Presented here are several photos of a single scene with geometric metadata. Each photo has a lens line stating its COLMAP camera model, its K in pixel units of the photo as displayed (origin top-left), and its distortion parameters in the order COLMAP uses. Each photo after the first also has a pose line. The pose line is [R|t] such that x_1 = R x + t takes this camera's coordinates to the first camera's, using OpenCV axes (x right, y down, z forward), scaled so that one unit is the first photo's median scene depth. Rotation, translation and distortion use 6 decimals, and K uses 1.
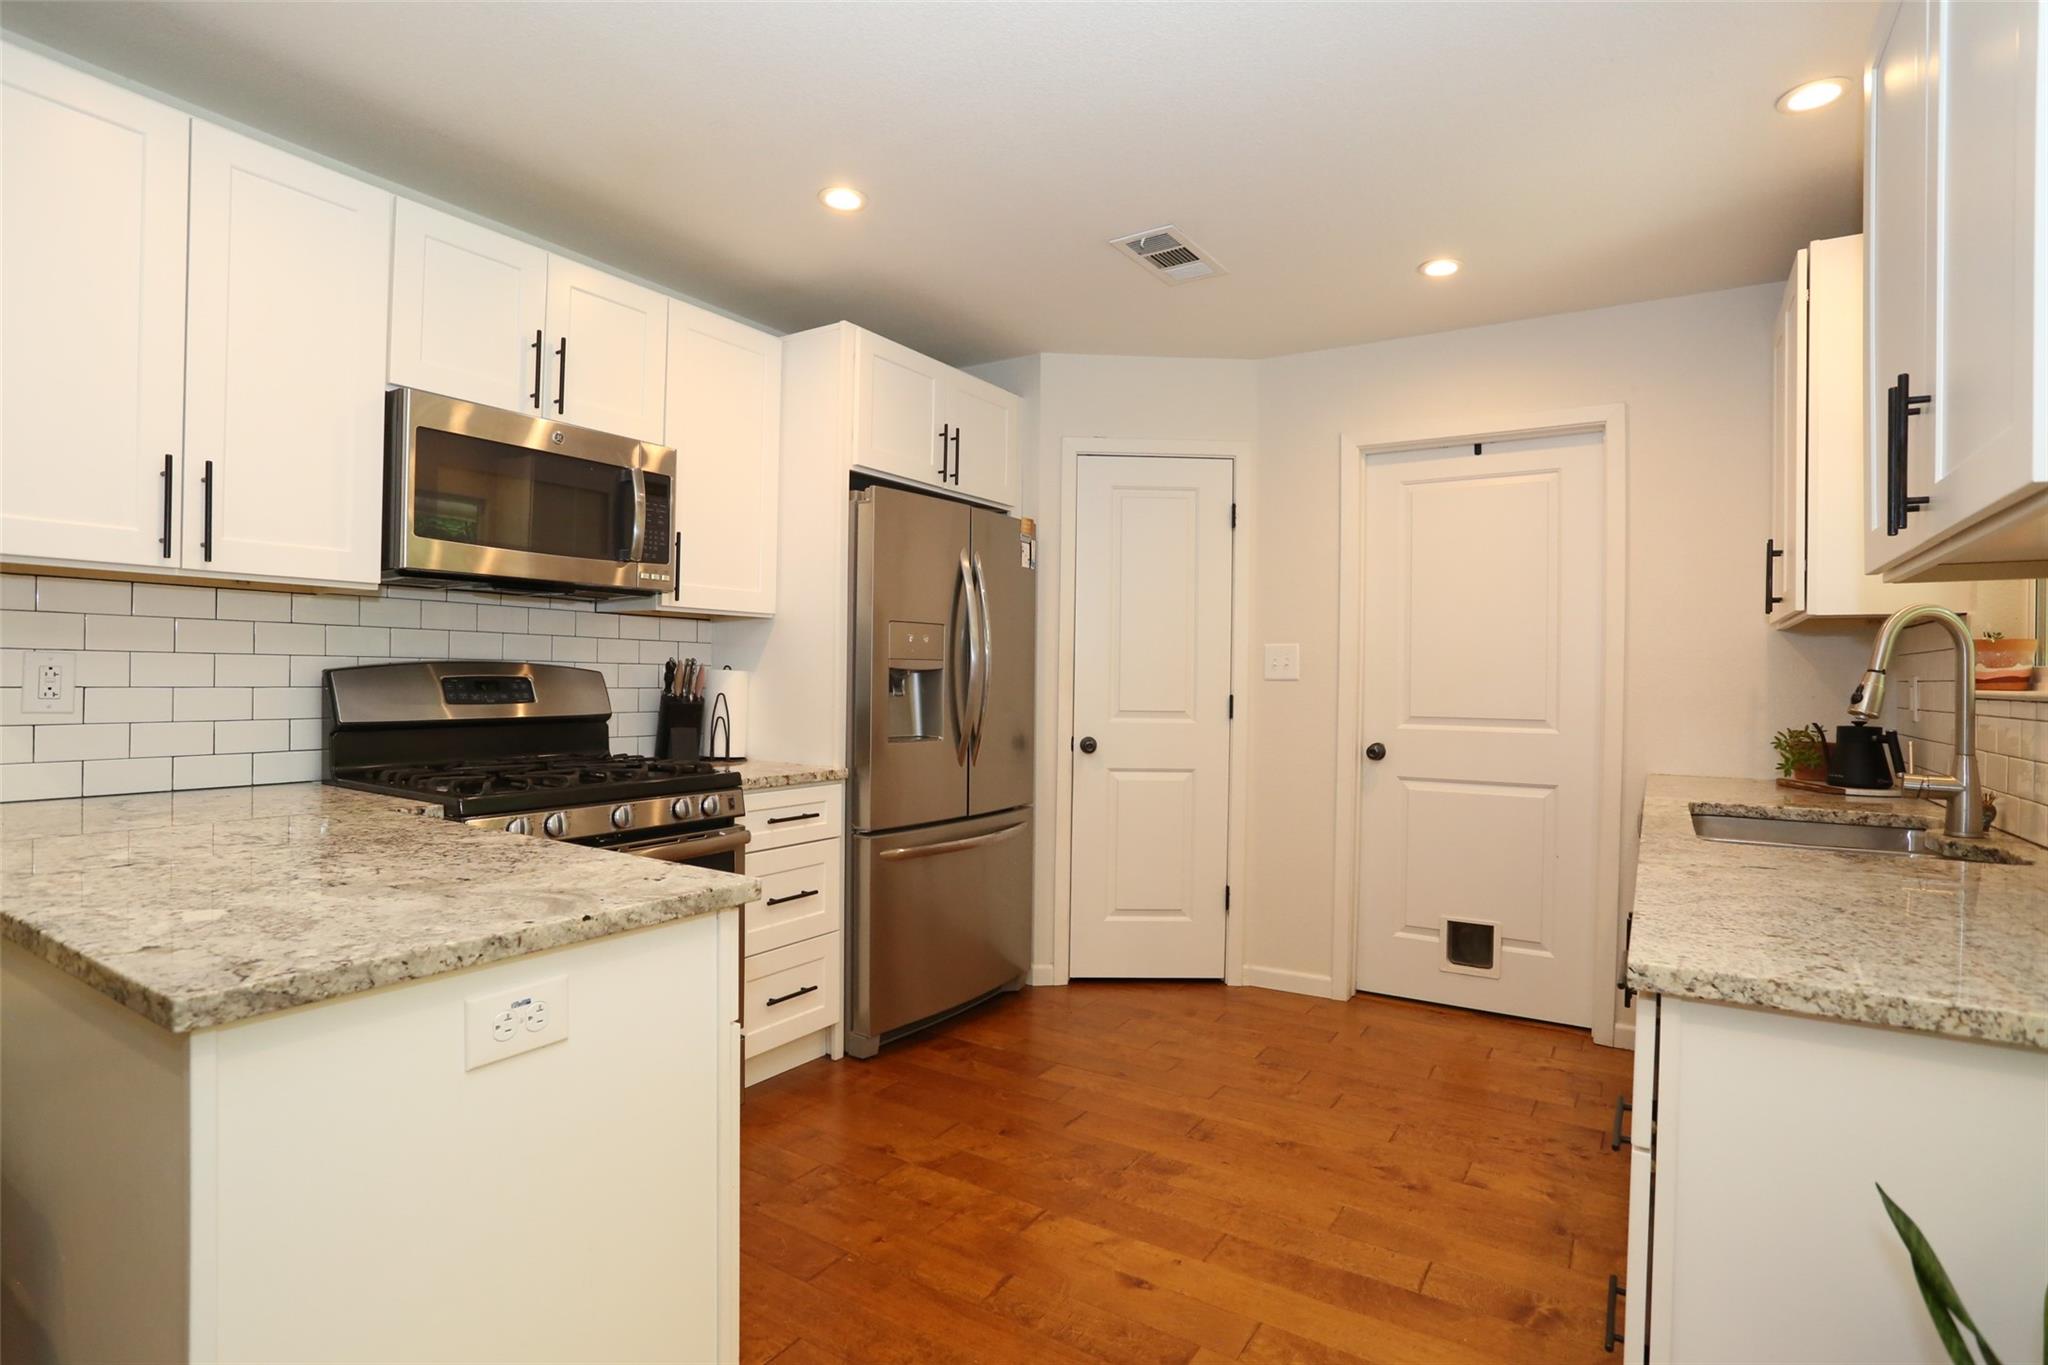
lens RADIAL K [[1003.4, 0, 1035.9], [0, 1003.4, 677.0], [0, 0, 1]] dist [-0.052365, 0.005919]
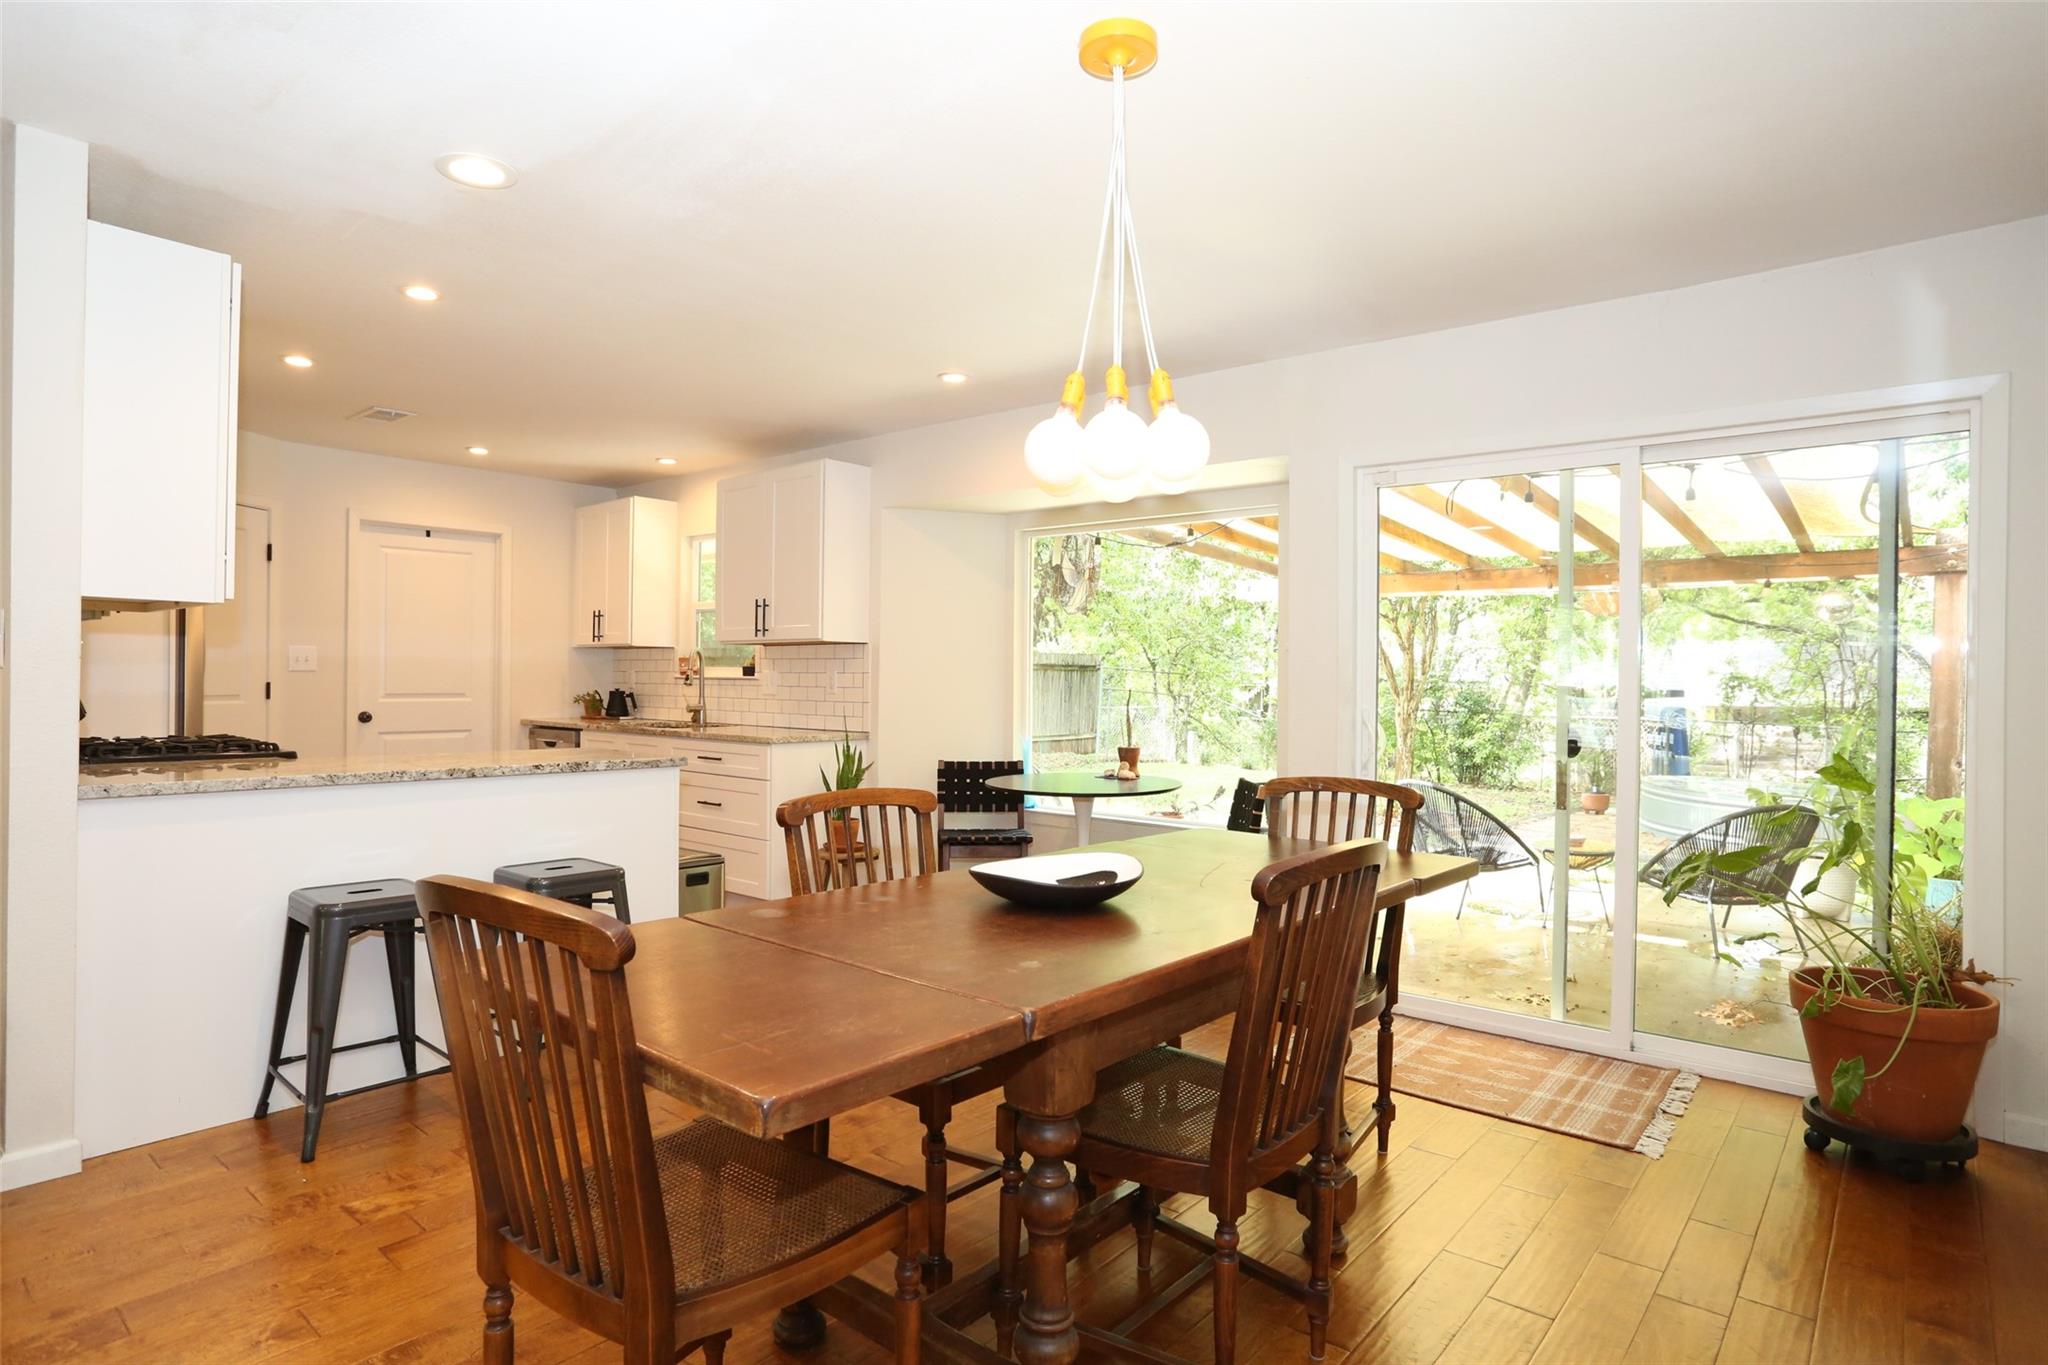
lens RADIAL K [[1053.0, 0, 1023.2], [0, 1053.0, 682.8], [0, 0, 1]] dist [-0.050605, 0.006973]
pose [[0.150076, -0.008068, 0.988642, -1.106392], [-0.002058, 0.999962, 0.008473, 0.005796], [-0.988672, -0.003306, 0.150054, -0.256459]]
